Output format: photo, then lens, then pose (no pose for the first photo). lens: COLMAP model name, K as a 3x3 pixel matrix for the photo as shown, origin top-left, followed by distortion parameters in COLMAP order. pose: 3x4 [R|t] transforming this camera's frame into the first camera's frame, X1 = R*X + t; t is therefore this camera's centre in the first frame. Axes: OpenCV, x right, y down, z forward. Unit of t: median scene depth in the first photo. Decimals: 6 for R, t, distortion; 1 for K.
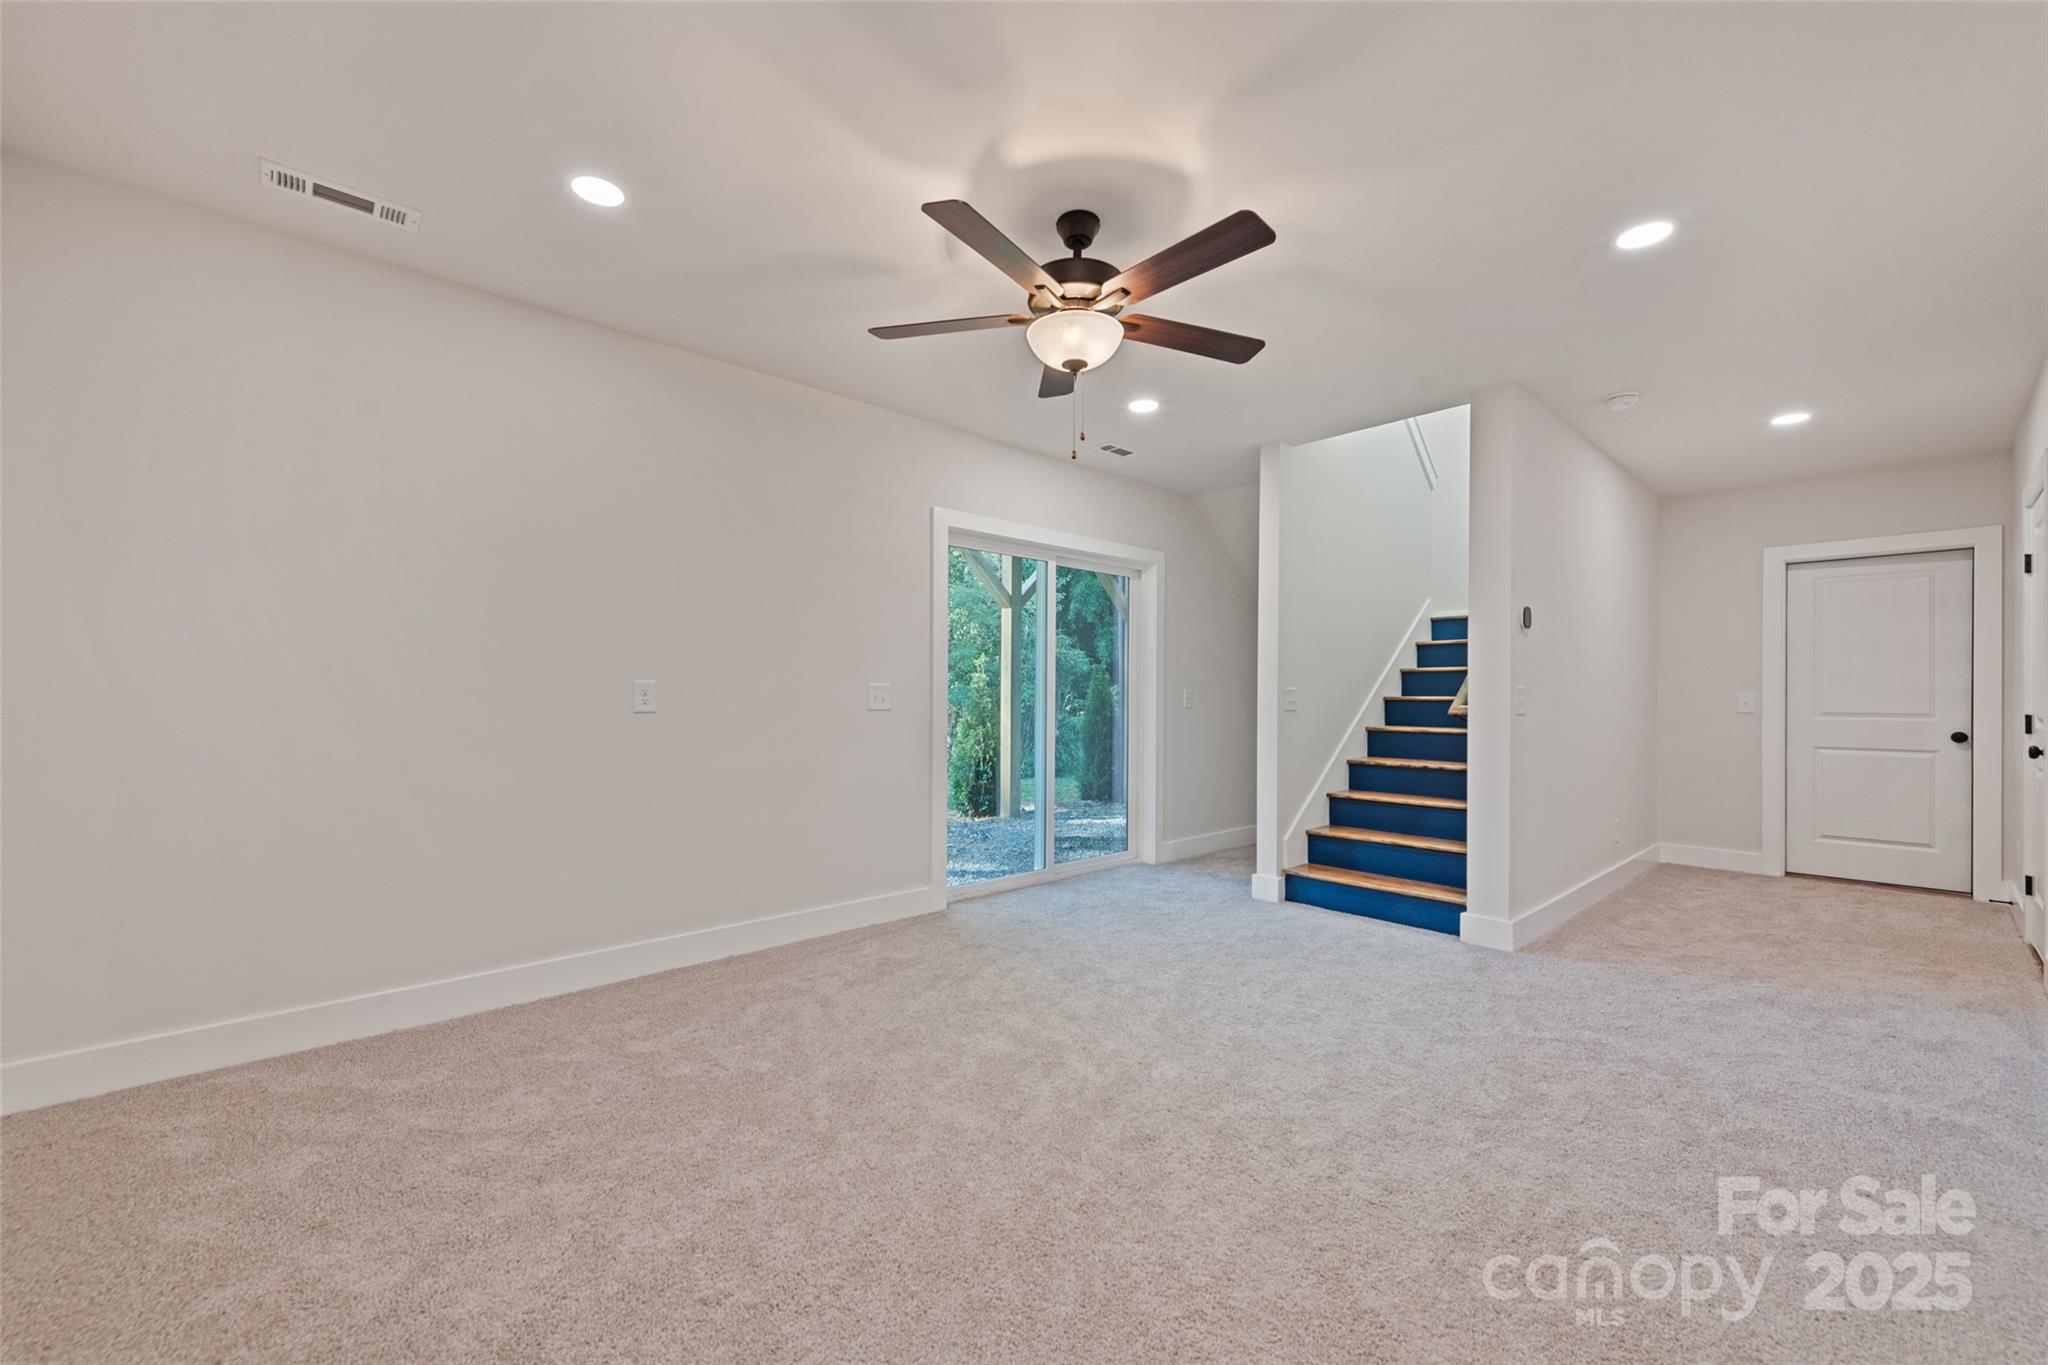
lens RADIAL K [[828.4, 0, 1034.0], [0, 828.4, 689.4], [0, 0, 1]] dist [0.008695, -0.000149]
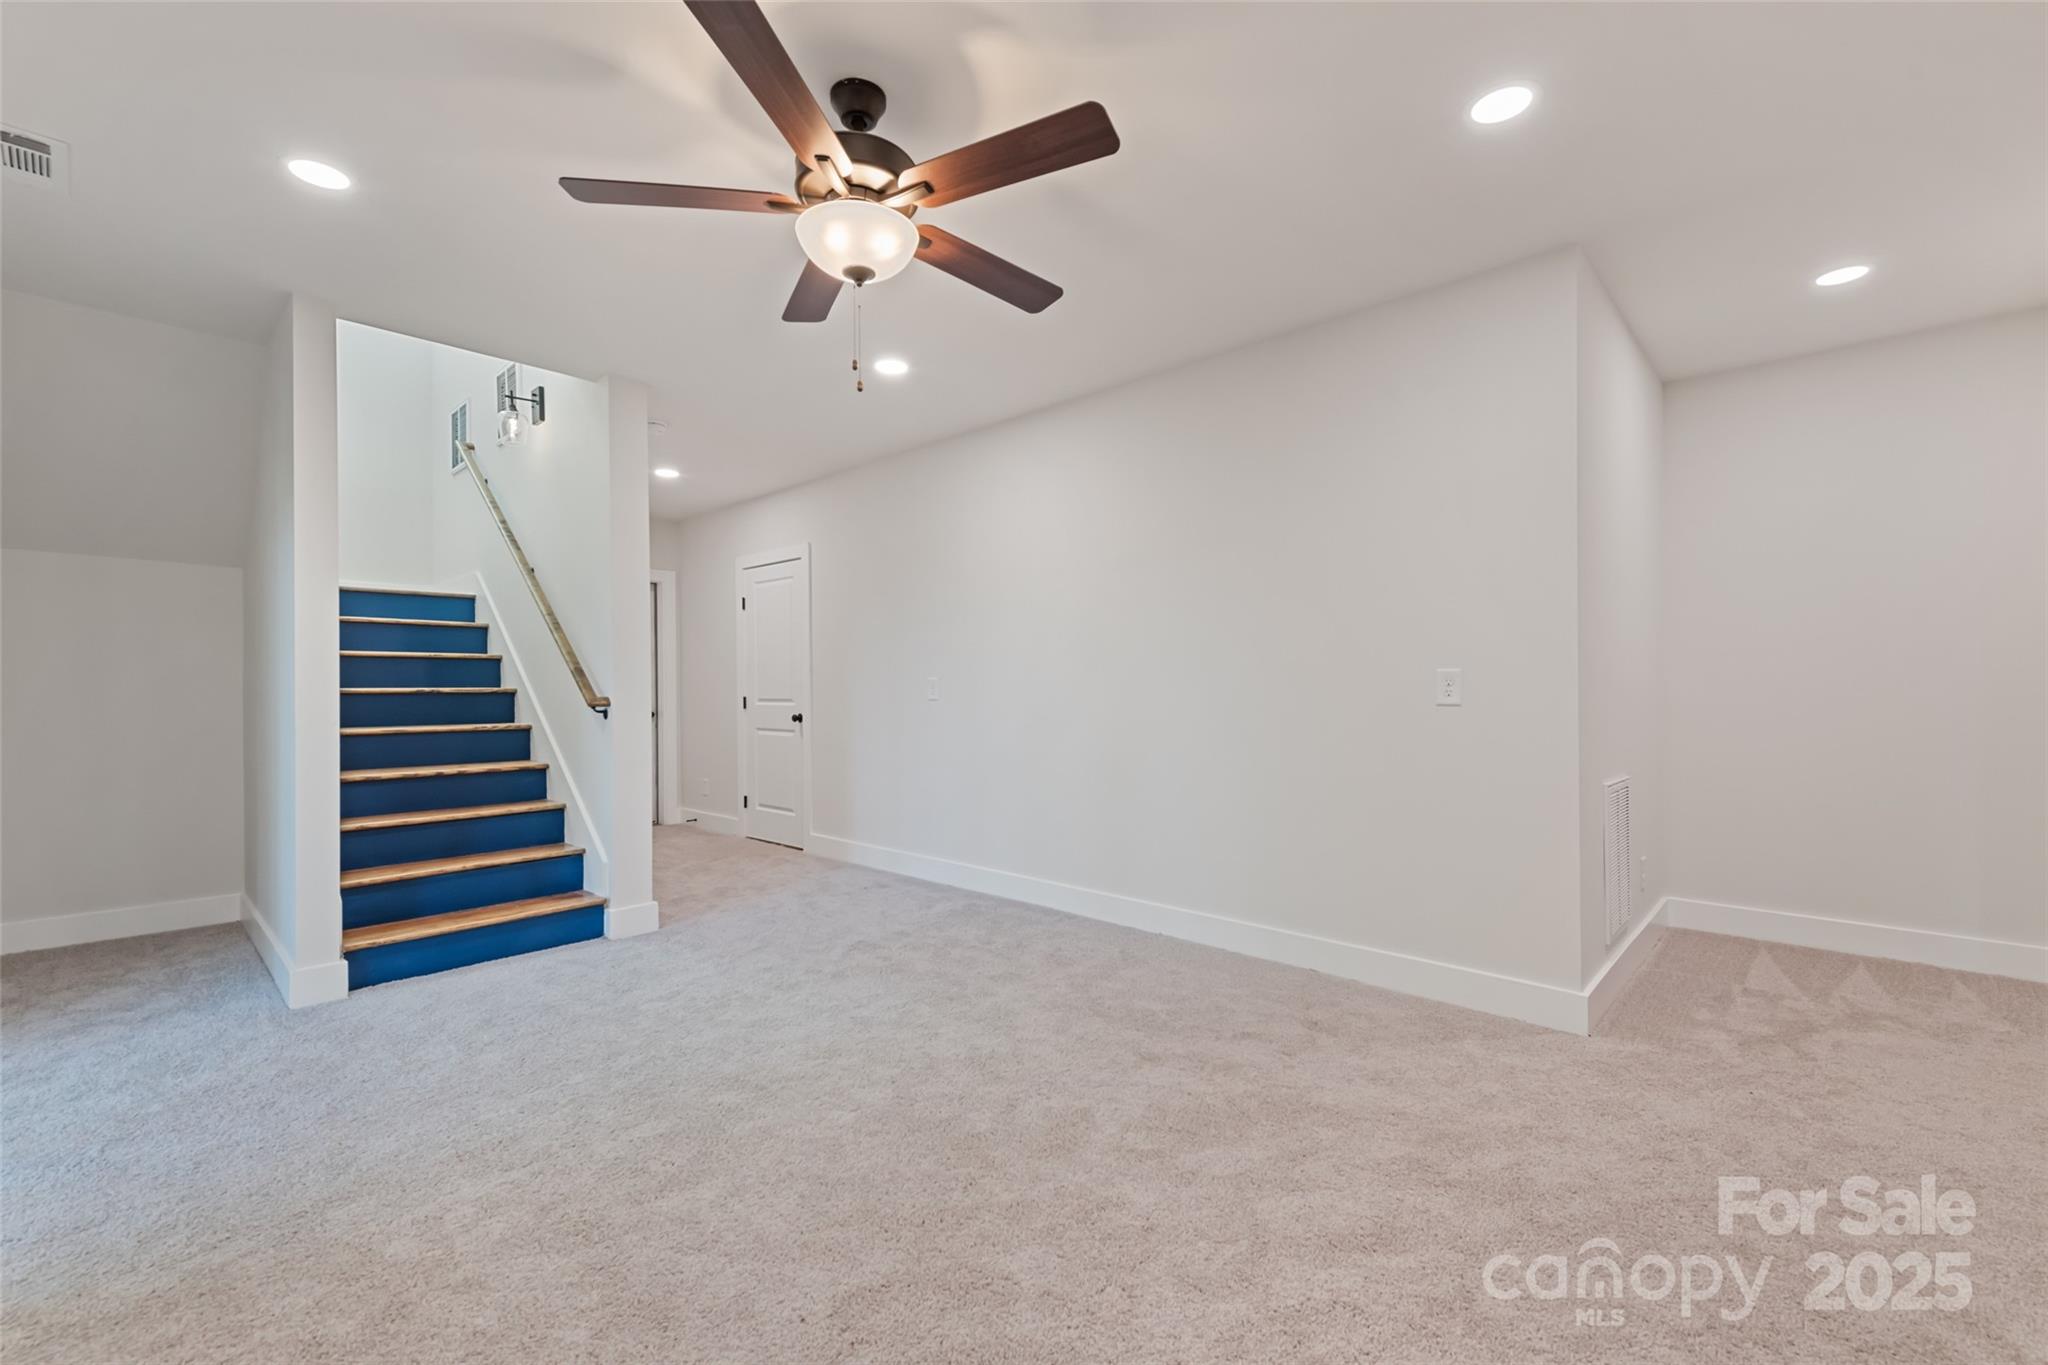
lens RADIAL K [[860.8, 0, 1031.1], [0, 860.8, 685.8], [0, 0, 1]] dist [0.004515, 0.000300]
pose [[-0.090235, -0.002778, 0.995917, -0.541300], [-0.003777, 0.999990, 0.002447, 0.002795], [-0.995913, -0.003541, -0.090245, 0.619241]]
